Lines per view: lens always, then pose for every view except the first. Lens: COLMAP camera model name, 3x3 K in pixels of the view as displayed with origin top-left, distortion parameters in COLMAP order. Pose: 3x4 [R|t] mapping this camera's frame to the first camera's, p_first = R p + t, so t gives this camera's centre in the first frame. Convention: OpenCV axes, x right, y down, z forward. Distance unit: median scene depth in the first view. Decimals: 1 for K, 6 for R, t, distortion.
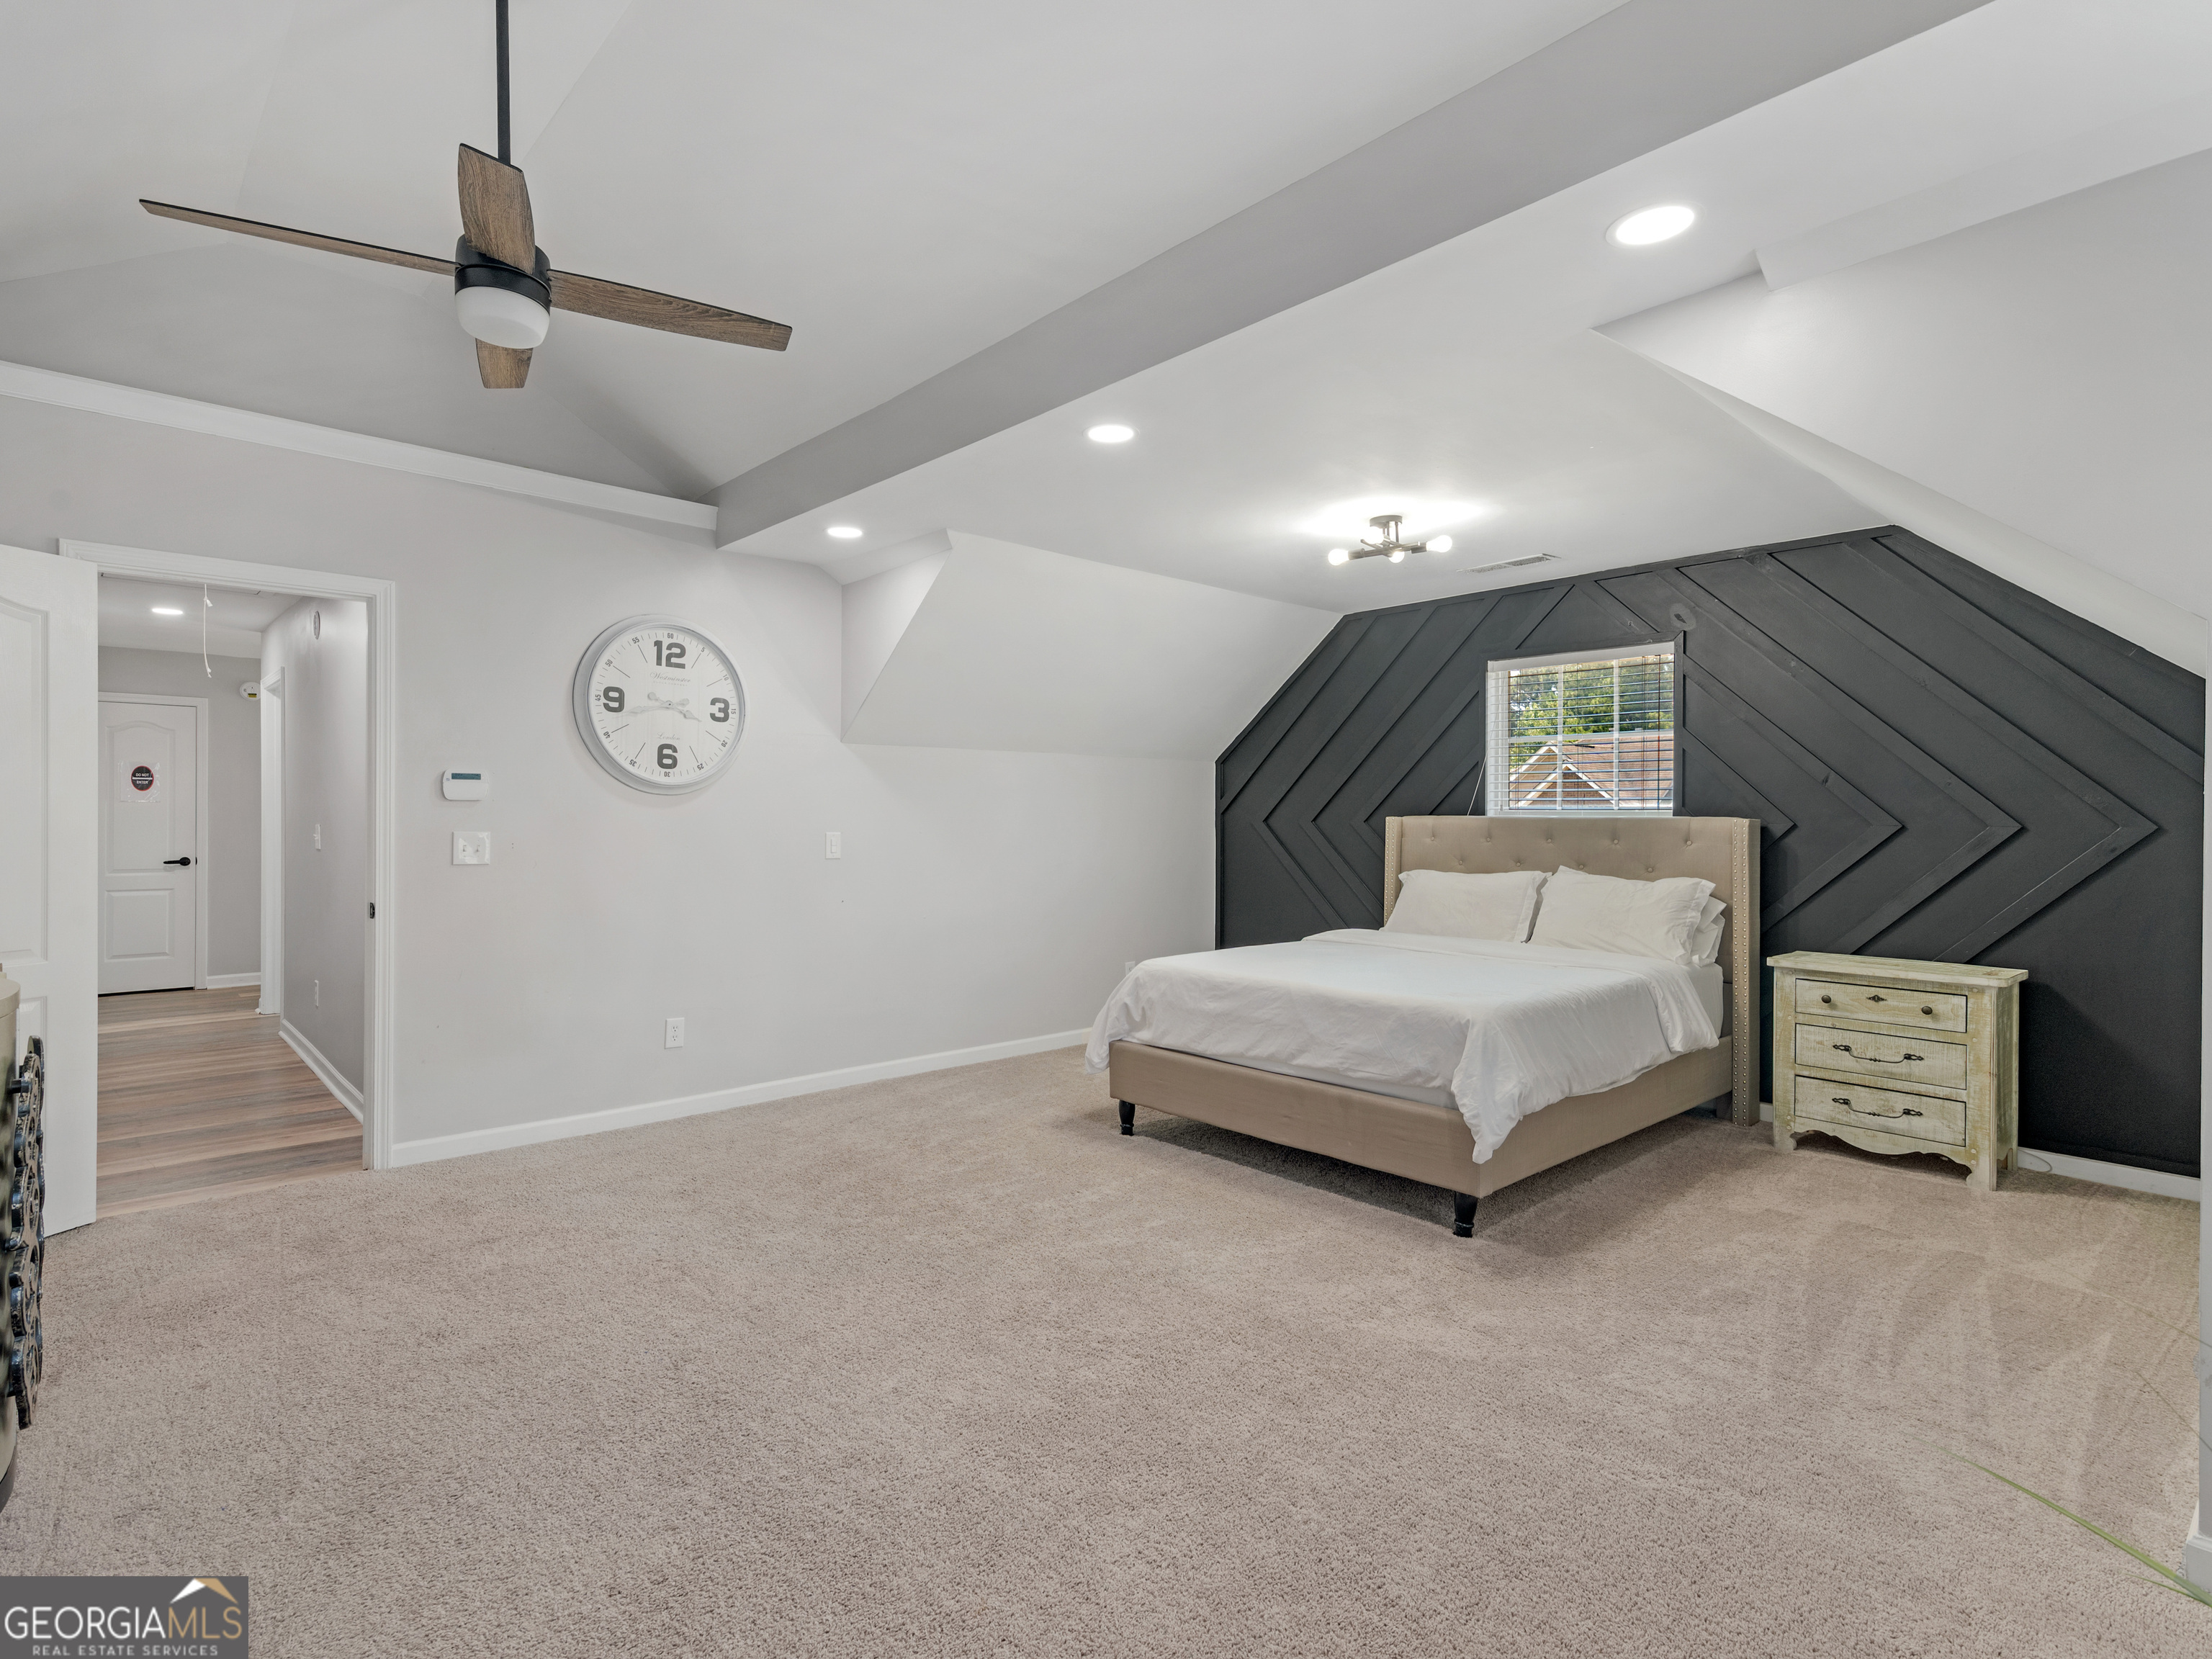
lens RADIAL K [[1124.5, 0, 1088.4], [0, 1124.5, 831.6], [0, 0, 1]] dist [0.026686, -0.005216]
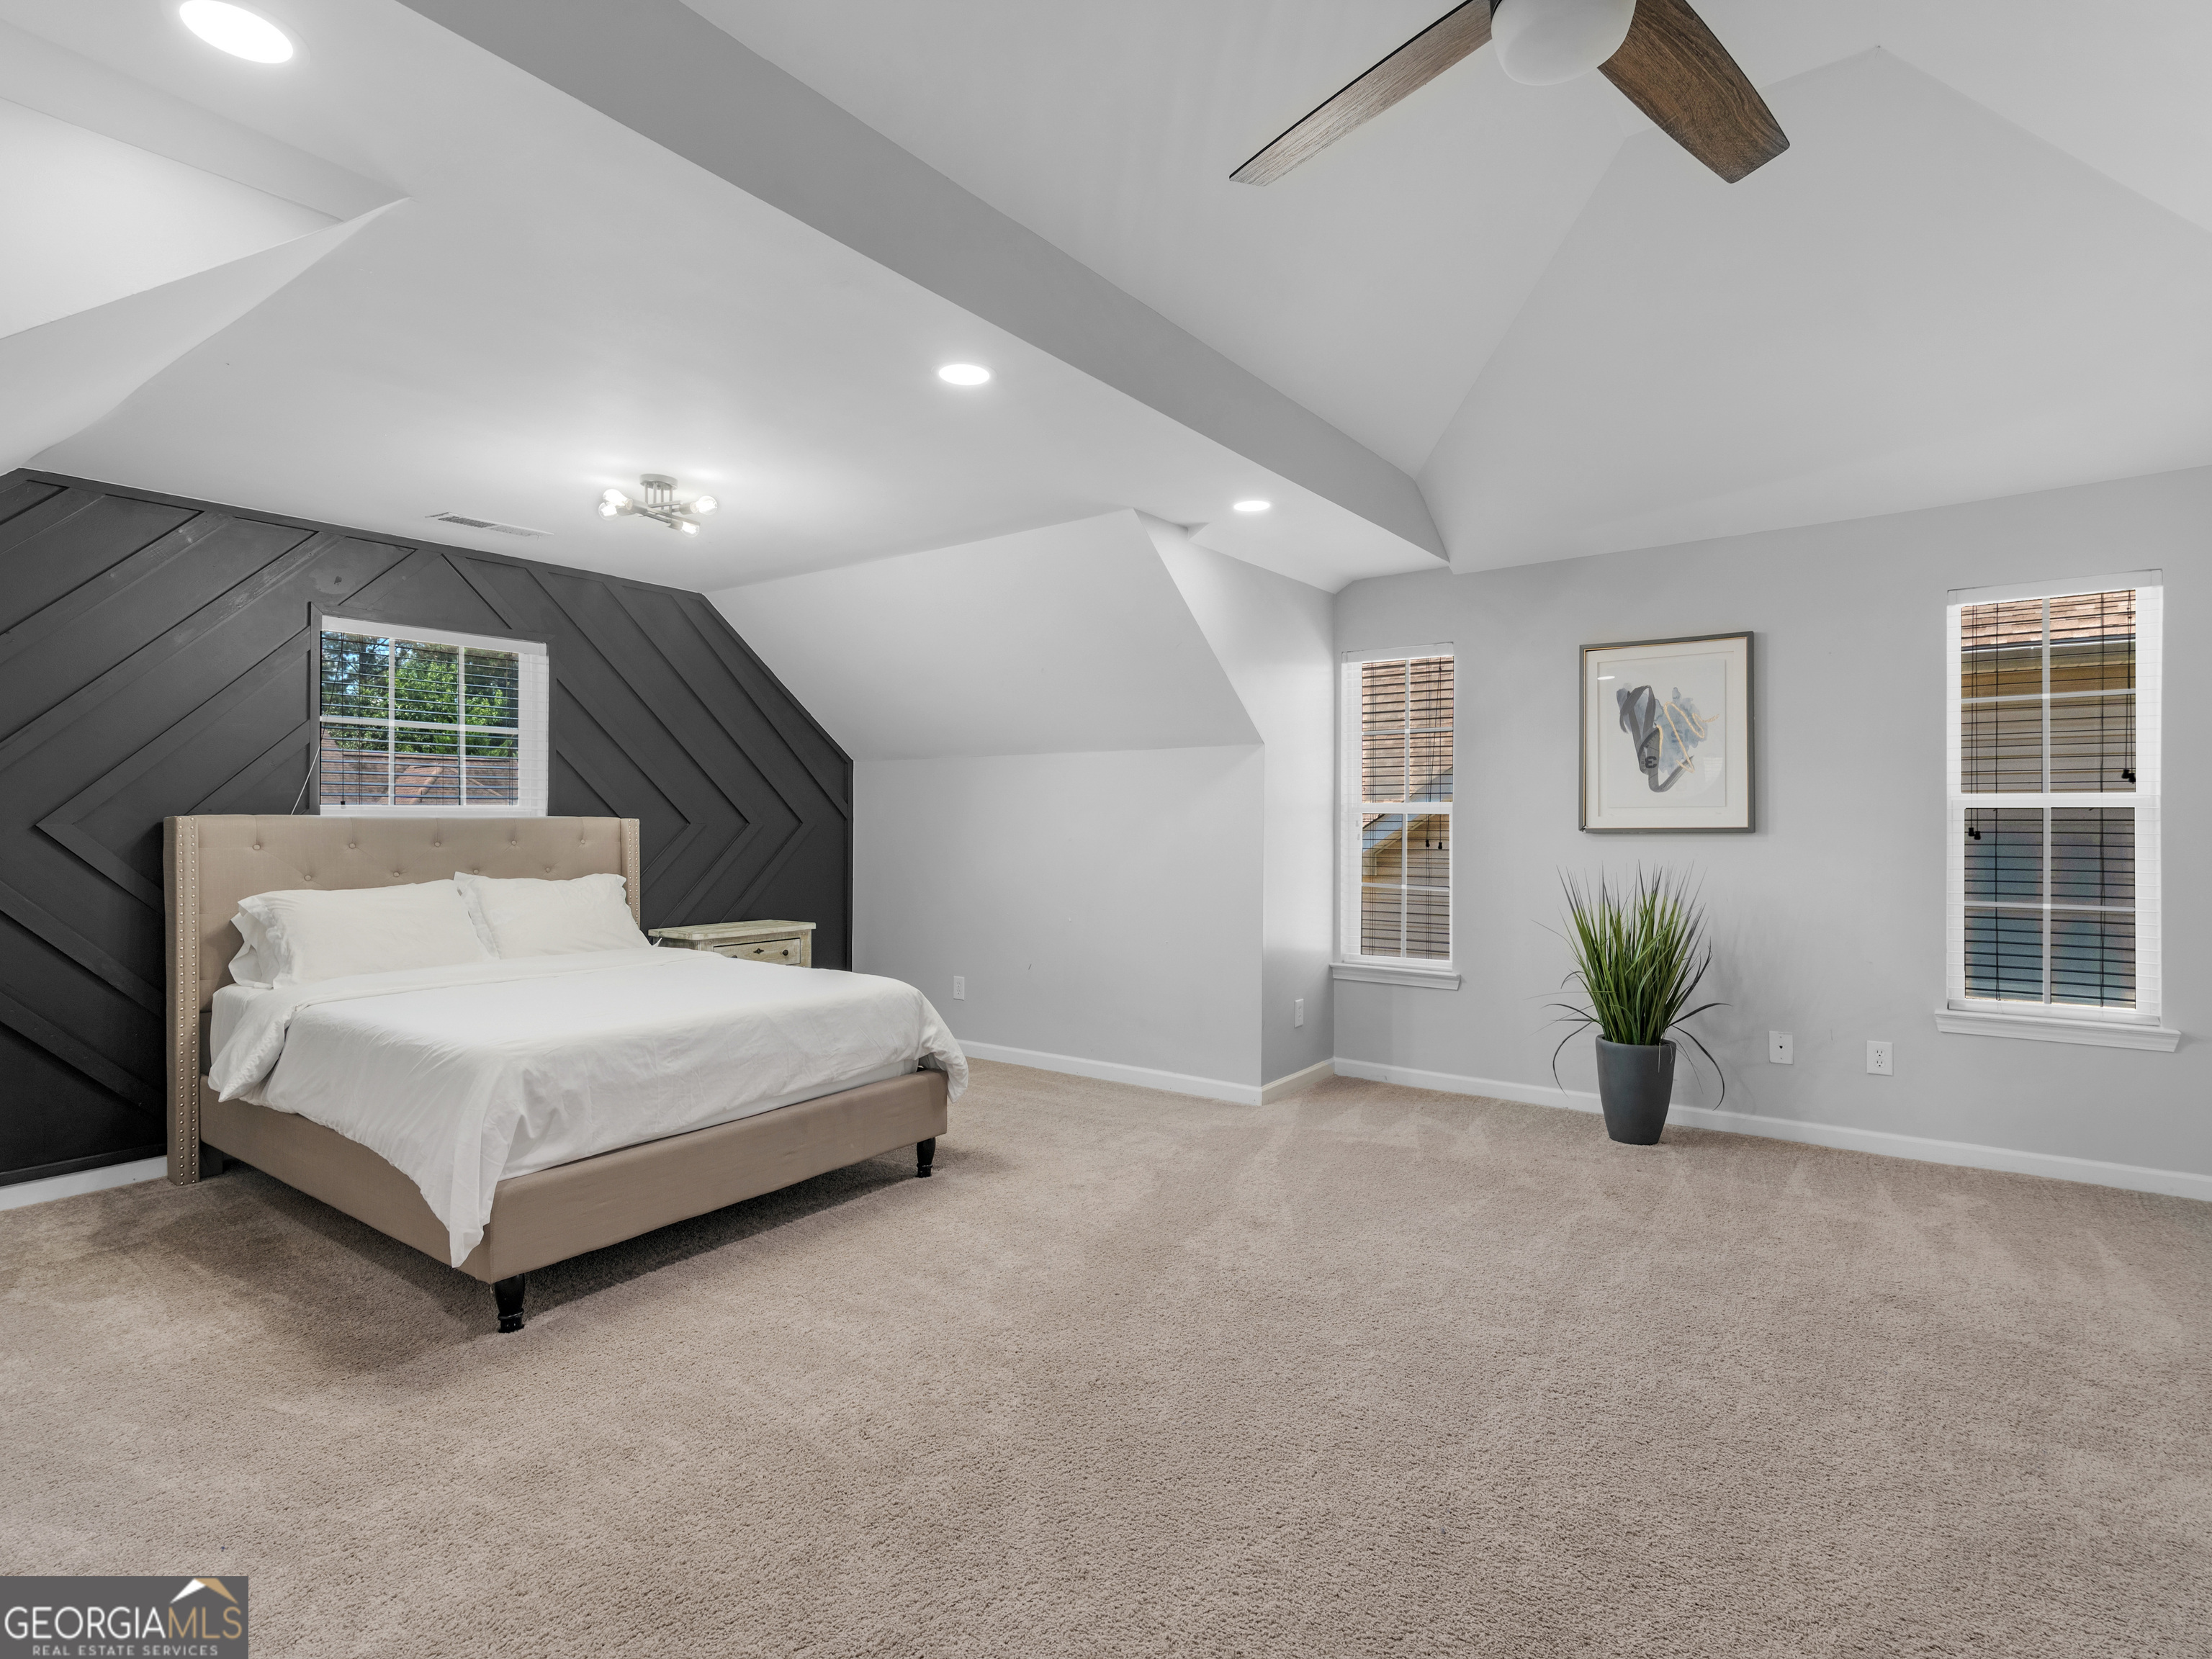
lens RADIAL K [[1124.5, 0, 1091.5], [0, 1124.5, 818.0], [0, 0, 1]] dist [0.026686, -0.005216]
pose [[-0.184385, -0.002700, 0.982850, -0.683542], [0.017735, 0.999824, 0.006074, -0.011502], [-0.982694, 0.018550, -0.184305, 0.855068]]
